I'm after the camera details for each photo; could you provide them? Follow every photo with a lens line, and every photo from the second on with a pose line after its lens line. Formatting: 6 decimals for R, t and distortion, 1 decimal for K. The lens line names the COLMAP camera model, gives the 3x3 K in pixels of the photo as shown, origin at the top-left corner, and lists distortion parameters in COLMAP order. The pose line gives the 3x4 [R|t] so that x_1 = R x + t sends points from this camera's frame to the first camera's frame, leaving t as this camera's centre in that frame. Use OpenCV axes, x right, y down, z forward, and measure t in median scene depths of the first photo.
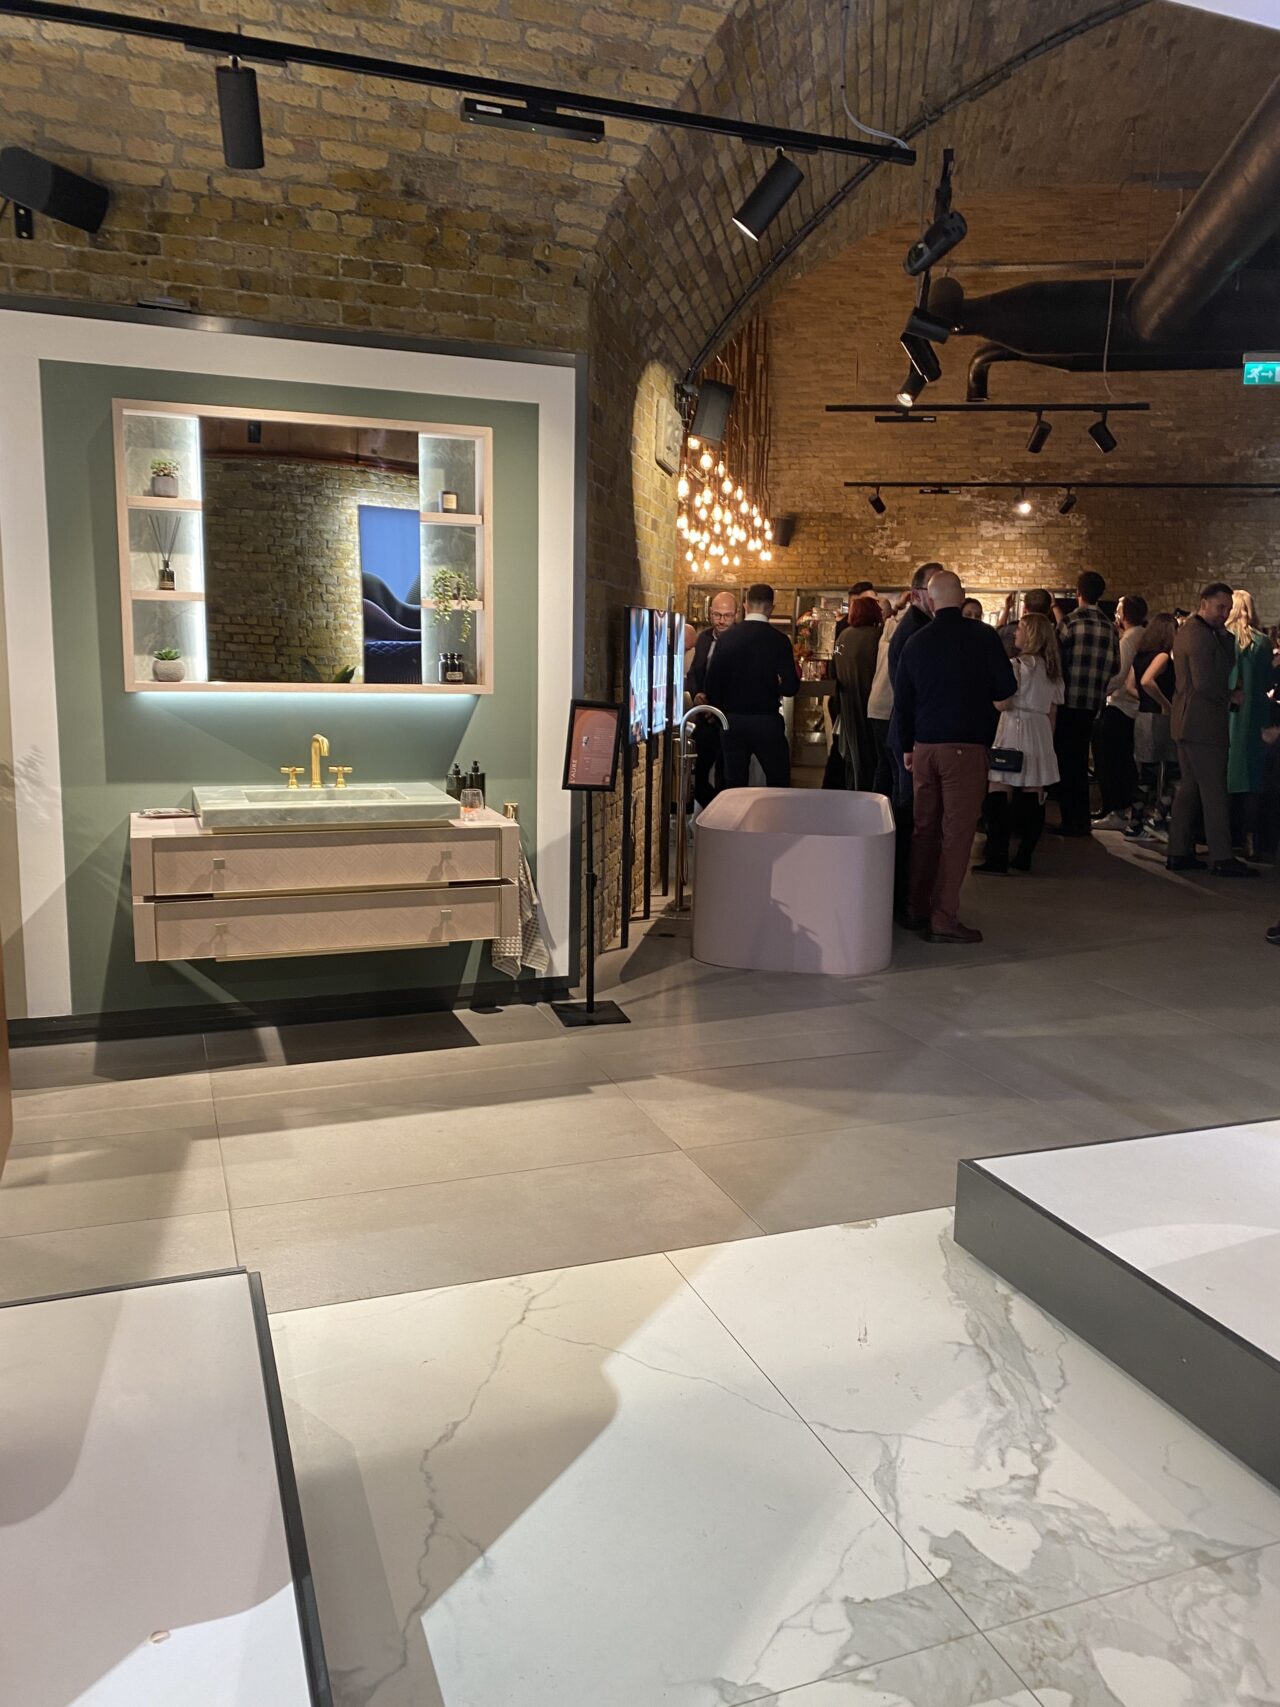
lens RADIAL K [[1301.9, 0, 640.0], [0, 1301.9, 853.5], [0, 0, 1]] dist [0.001941, -0.000887]
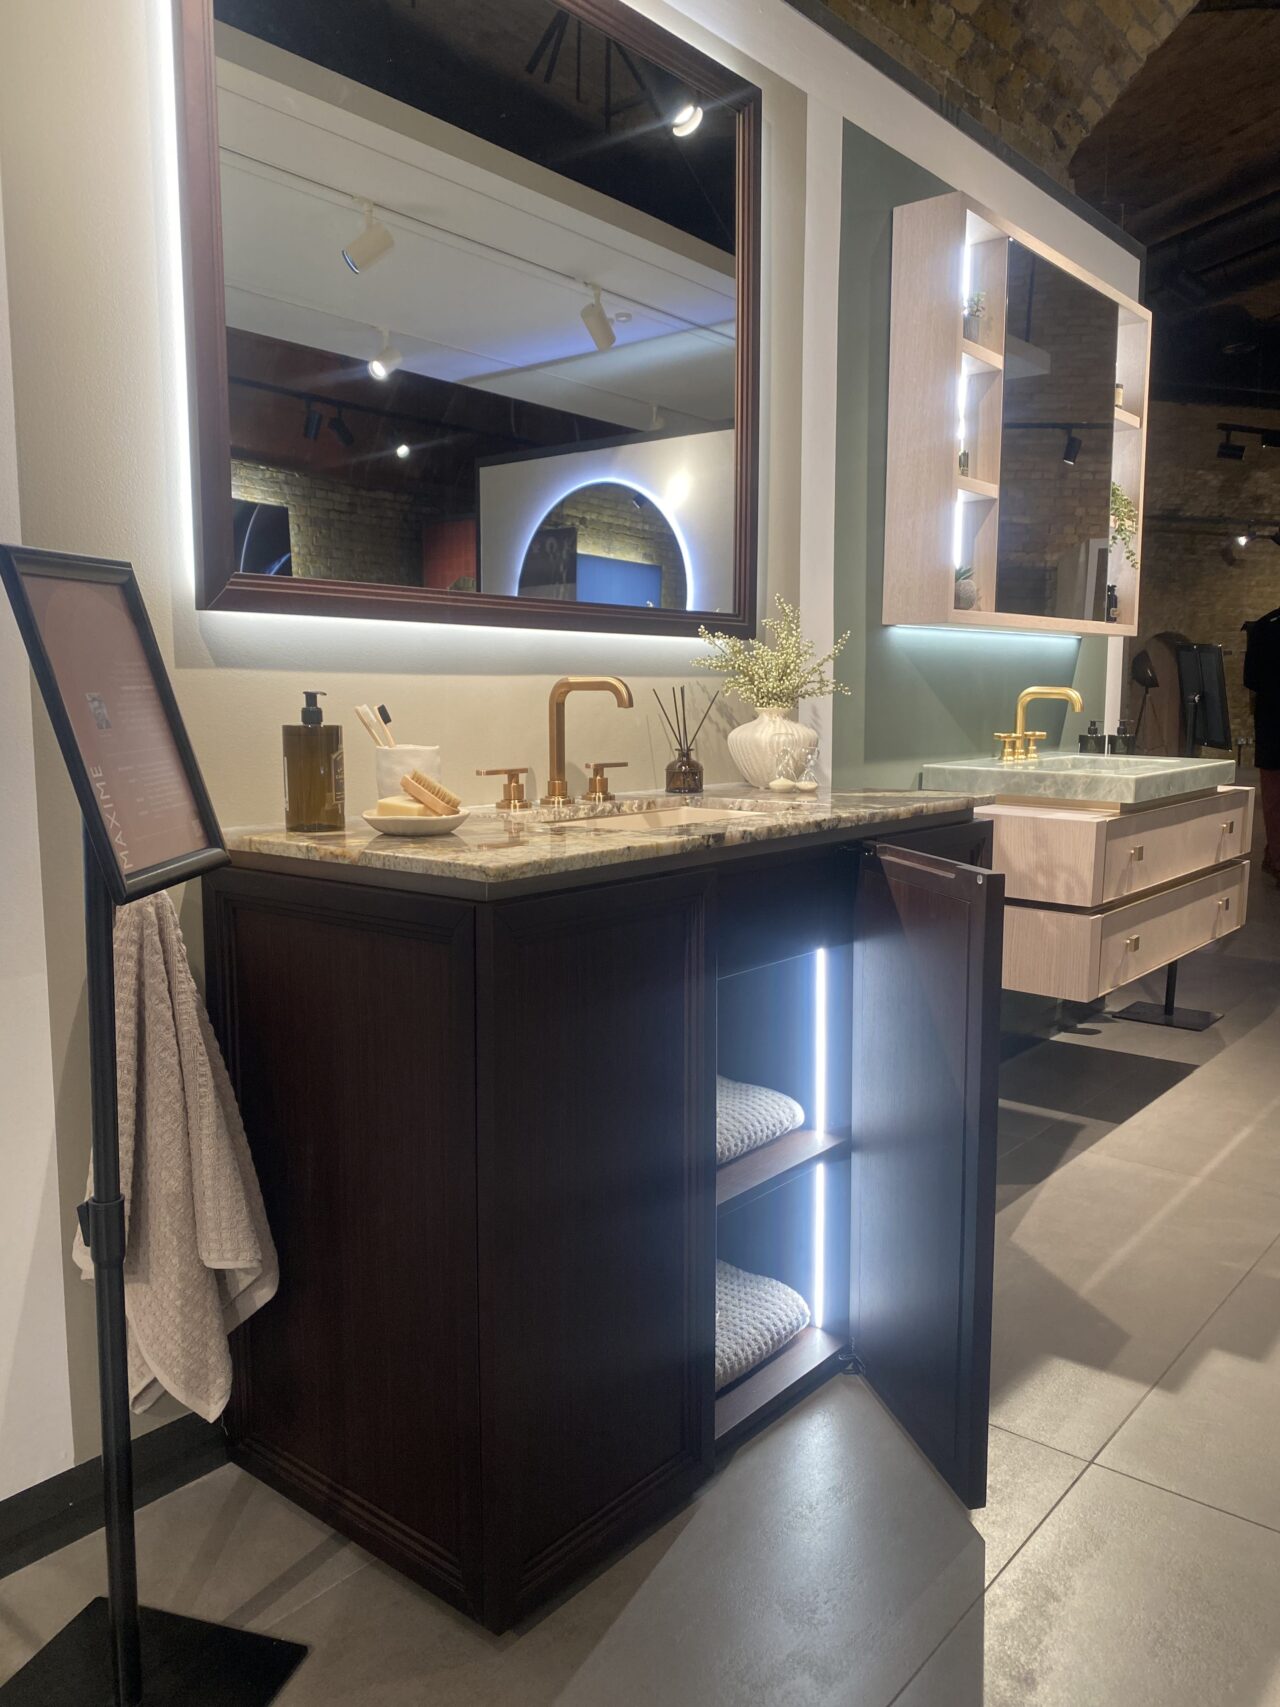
lens RADIAL K [[1301.9, 0, 640.0], [0, 1301.9, 853.5], [0, 0, 1]] dist [0.001941, -0.000887]
pose [[0.866576, -0.078123, 0.492892, -0.901537], [0.095030, 0.995431, -0.009302, -0.012016], [-0.489913, 0.054900, 0.870041, 0.494201]]
